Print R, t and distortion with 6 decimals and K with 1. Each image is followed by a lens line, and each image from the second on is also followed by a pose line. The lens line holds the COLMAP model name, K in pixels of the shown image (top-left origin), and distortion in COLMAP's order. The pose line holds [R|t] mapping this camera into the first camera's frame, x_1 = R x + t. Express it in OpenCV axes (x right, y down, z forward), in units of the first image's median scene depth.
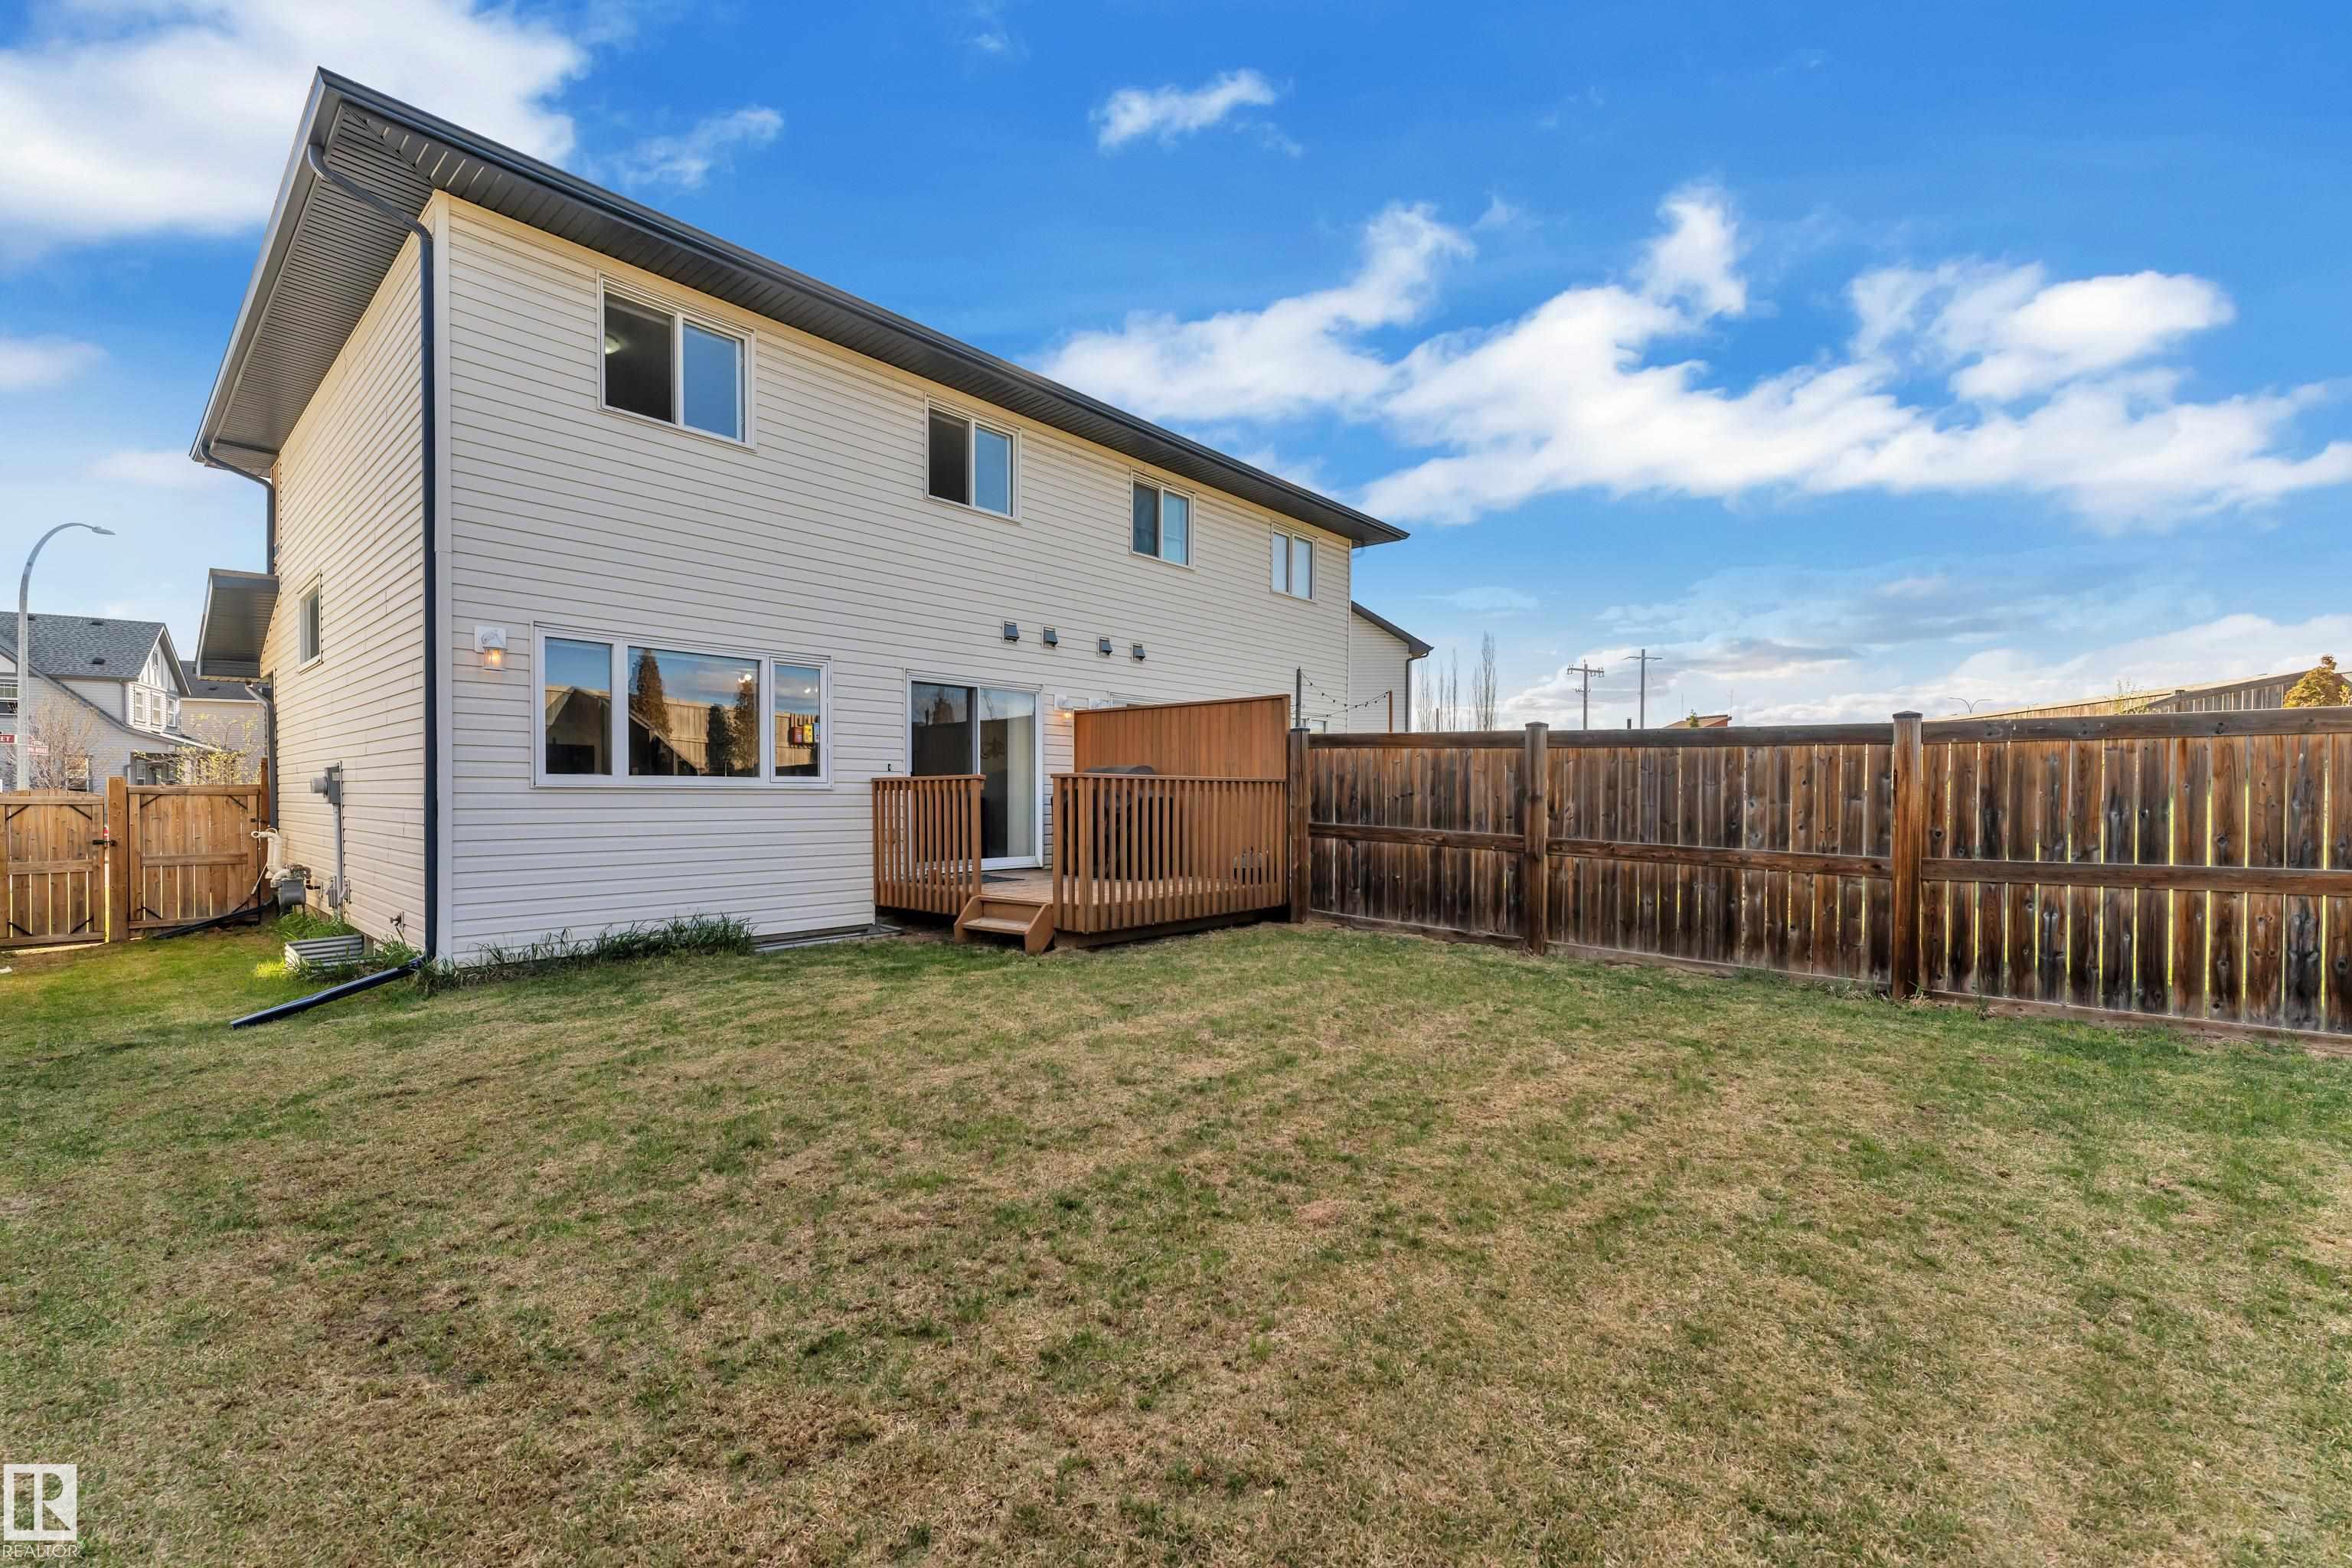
lens RADIAL K [[945.6, 0, 1199.2], [0, 945.6, 815.5], [0, 0, 1]] dist [-0.004067, -0.000136]
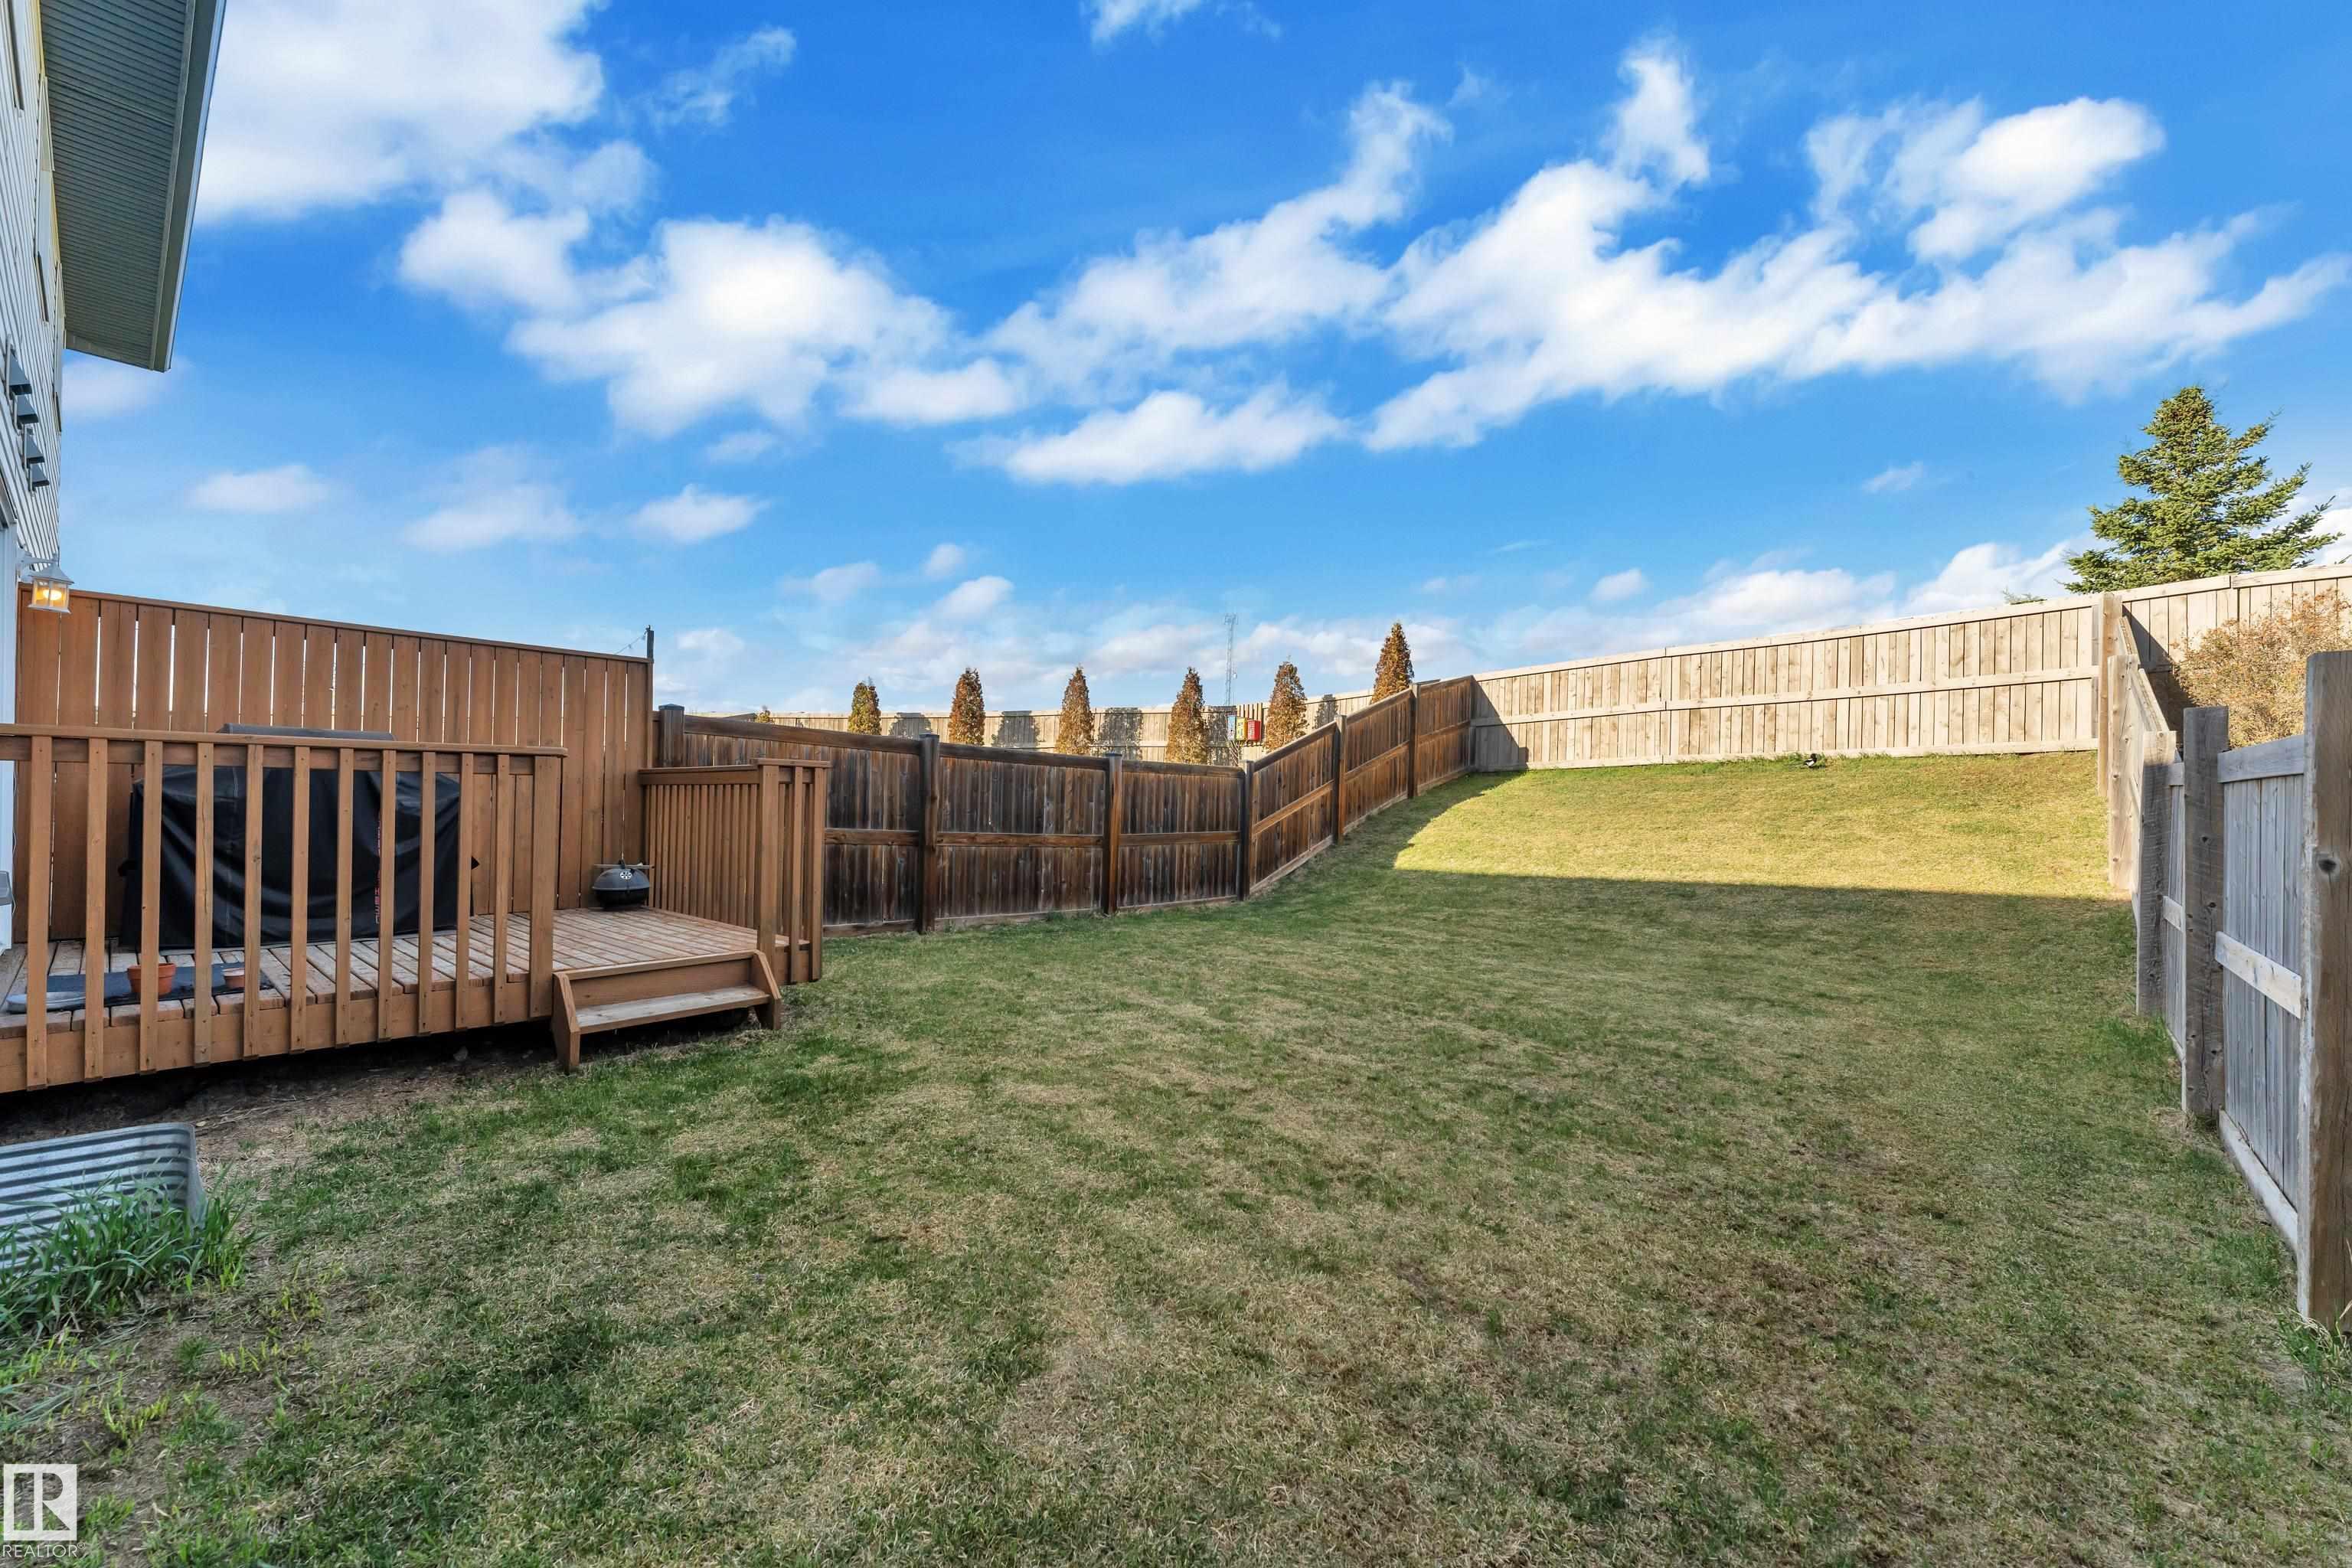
lens RADIAL K [[945.6, 0, 1171.6], [0, 945.6, 793.4], [0, 0, 1]] dist [-0.004067, -0.000136]
pose [[0.022061, 0.008139, 0.999724, -0.671174], [-0.000922, 0.999967, -0.008120, -0.012427], [-0.999756, -0.000743, 0.022068, 0.560271]]
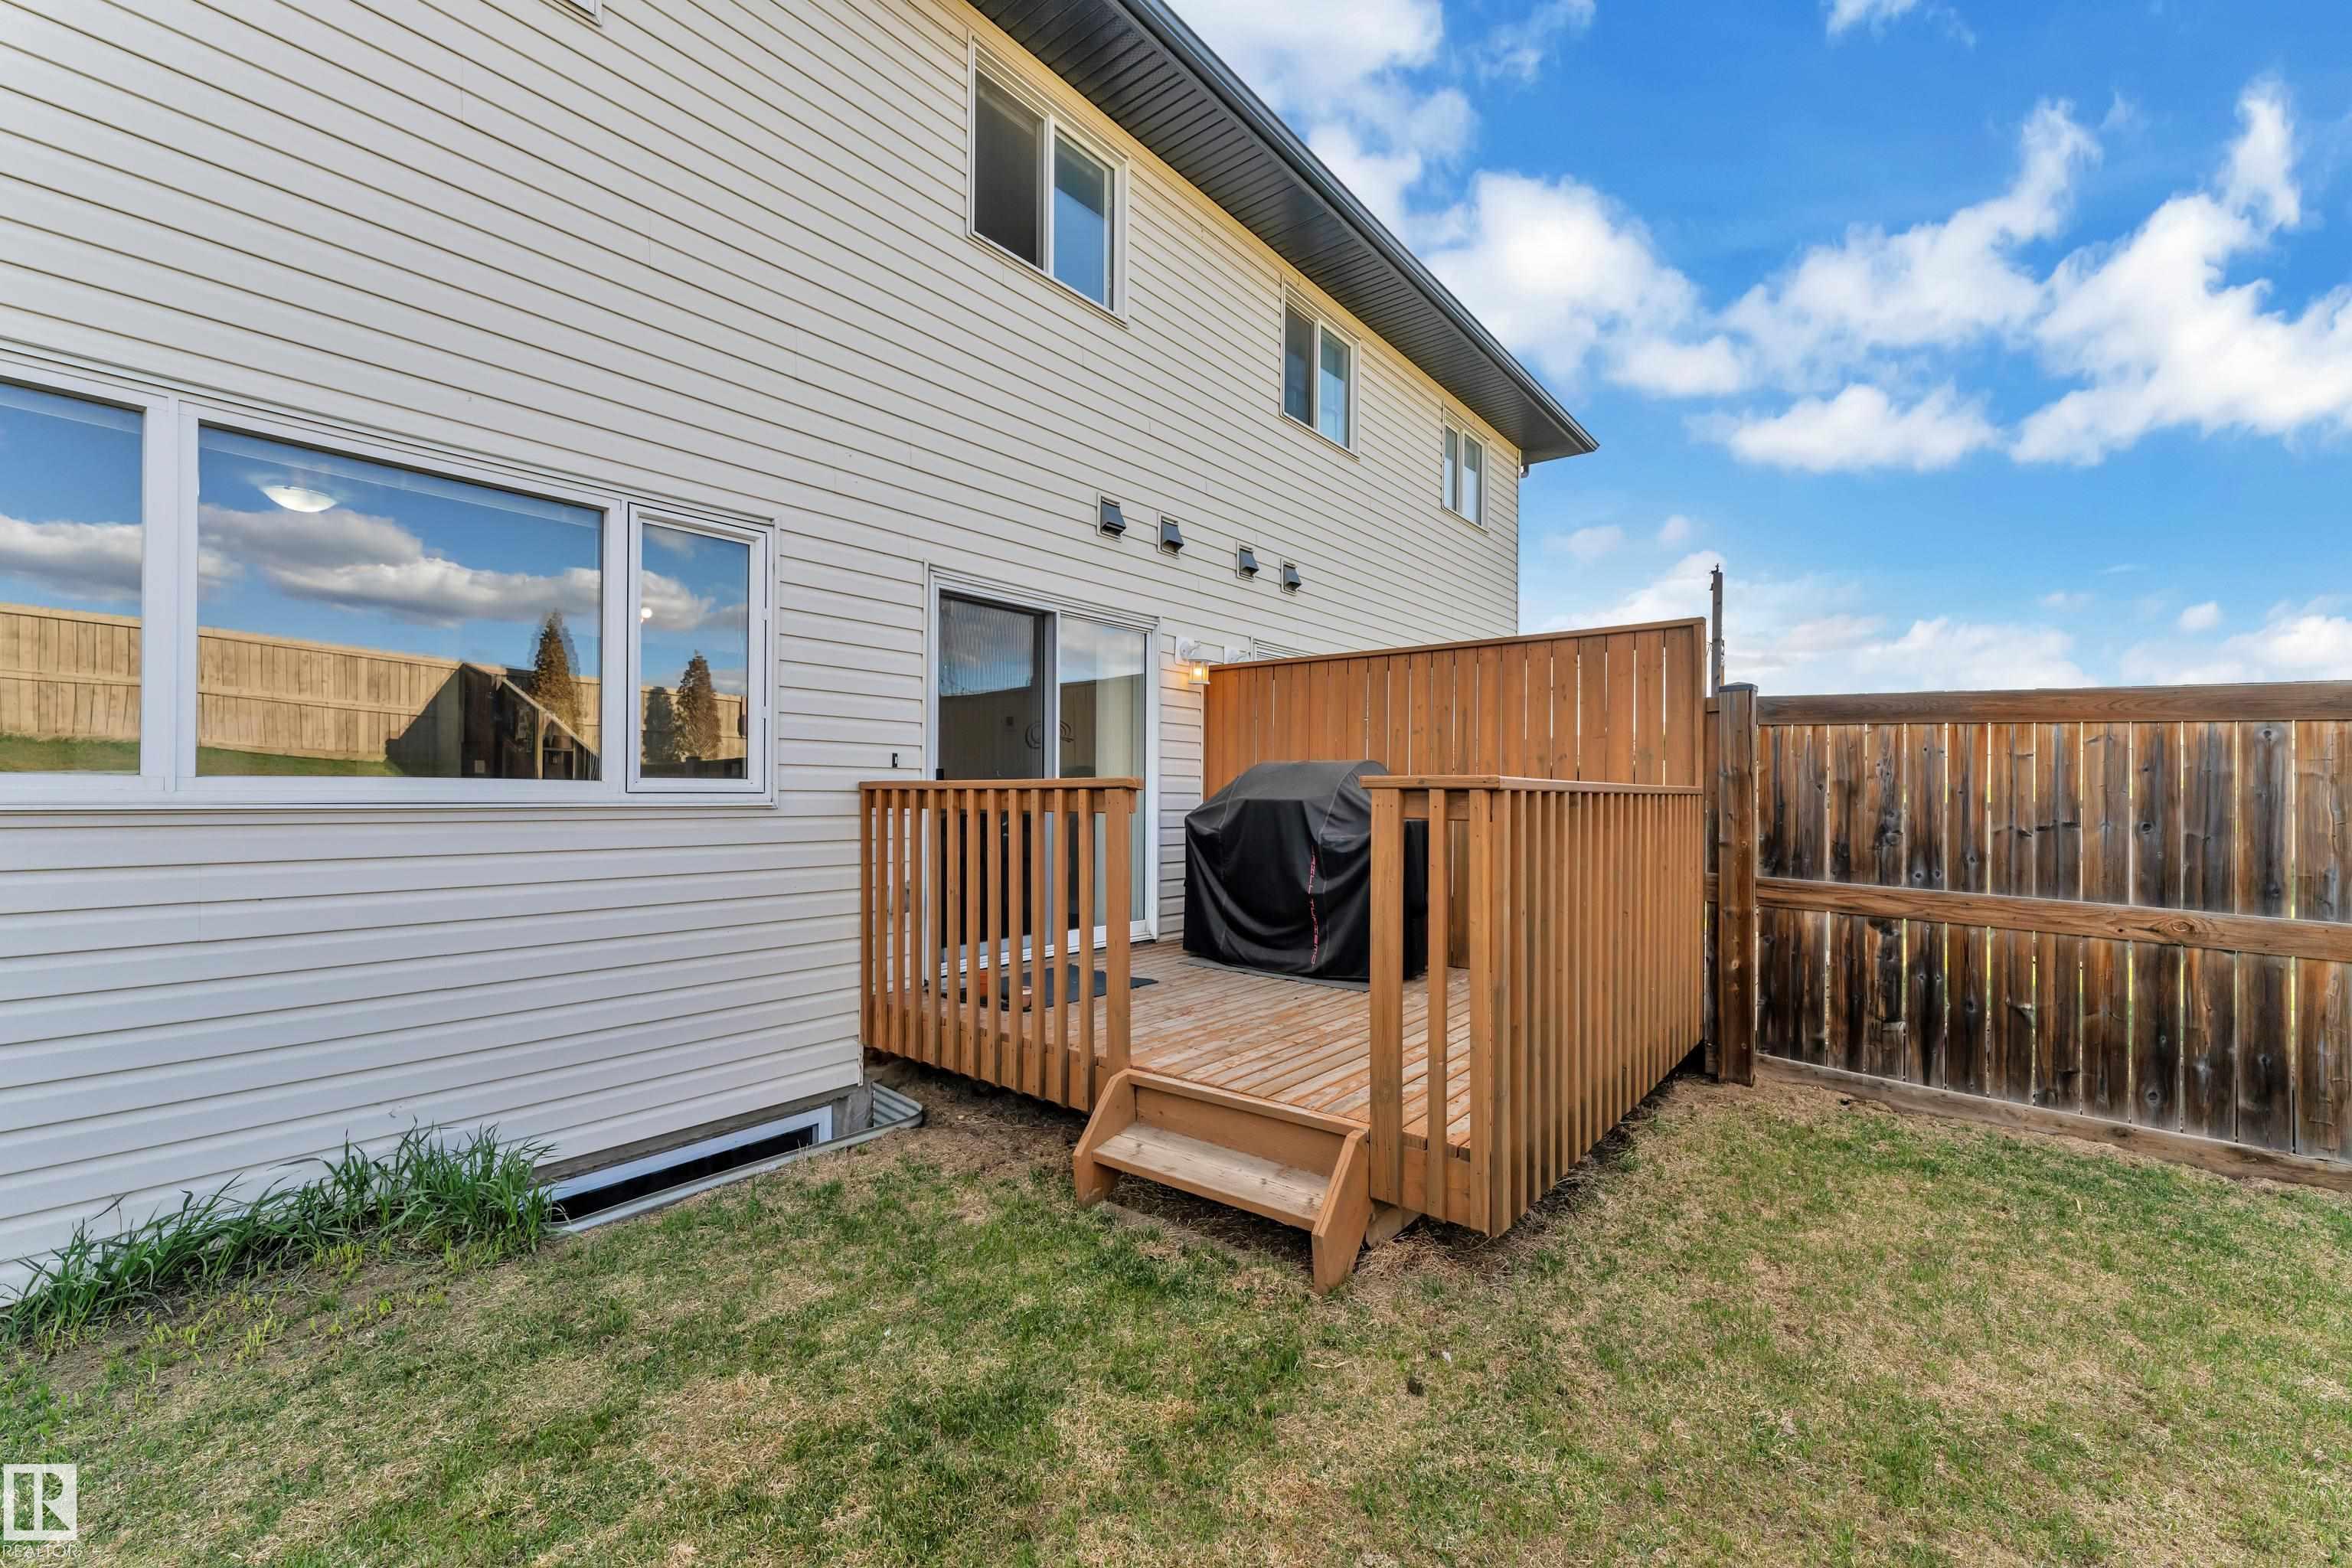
lens RADIAL K [[945.6, 0, 1192.0], [0, 945.6, 794.7], [0, 0, 1]] dist [-0.004067, -0.000136]
pose [[0.999735, 0.005001, 0.022467, -0.188222], [-0.004542, 0.999781, -0.020416, -0.023842], [-0.022564, 0.020308, 0.999539, 0.516022]]
